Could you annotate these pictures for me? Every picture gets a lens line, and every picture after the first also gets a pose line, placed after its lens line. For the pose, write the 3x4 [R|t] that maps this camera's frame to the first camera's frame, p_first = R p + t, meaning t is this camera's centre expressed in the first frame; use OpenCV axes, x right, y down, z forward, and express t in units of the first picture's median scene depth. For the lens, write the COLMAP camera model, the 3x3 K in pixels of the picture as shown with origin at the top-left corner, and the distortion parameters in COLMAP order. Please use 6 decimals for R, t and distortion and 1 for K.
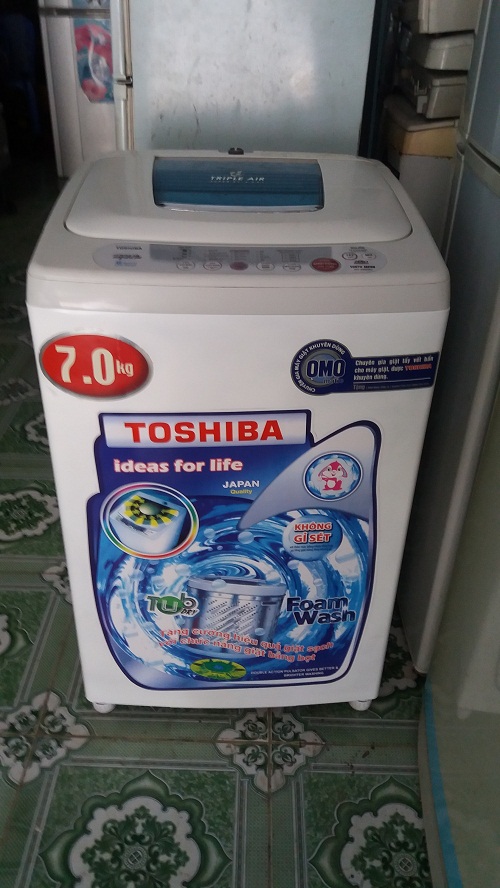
lens RADIAL K [[720.4, 0, 249.5], [0, 720.4, 421.5], [0, 0, 1]] dist [0.113435, -0.128958]
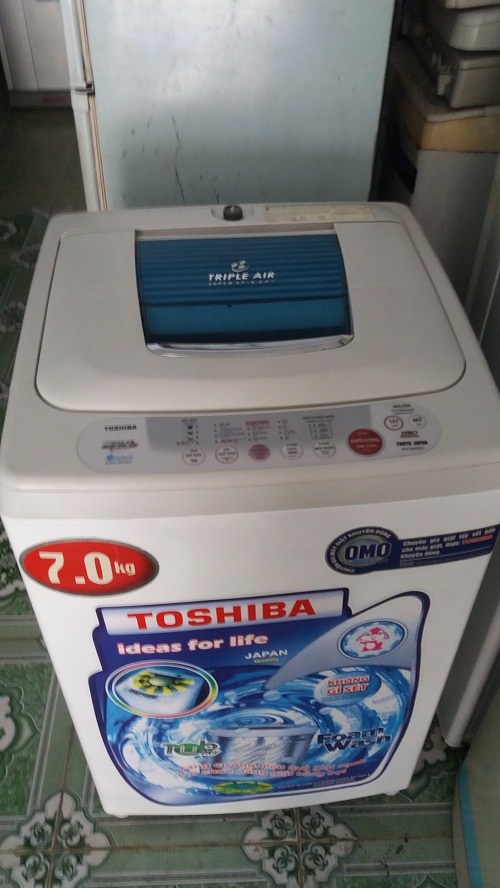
lens RADIAL K [[720.4, 0, 245.5], [0, 720.4, 437.6], [0, 0, 1]] dist [0.113435, -0.128958]
pose [[0.998543, -0.052415, 0.012790, -0.029219], [0.049338, 0.983030, 0.176685, -0.276886], [-0.021834, -0.175796, 0.984184, 0.162191]]
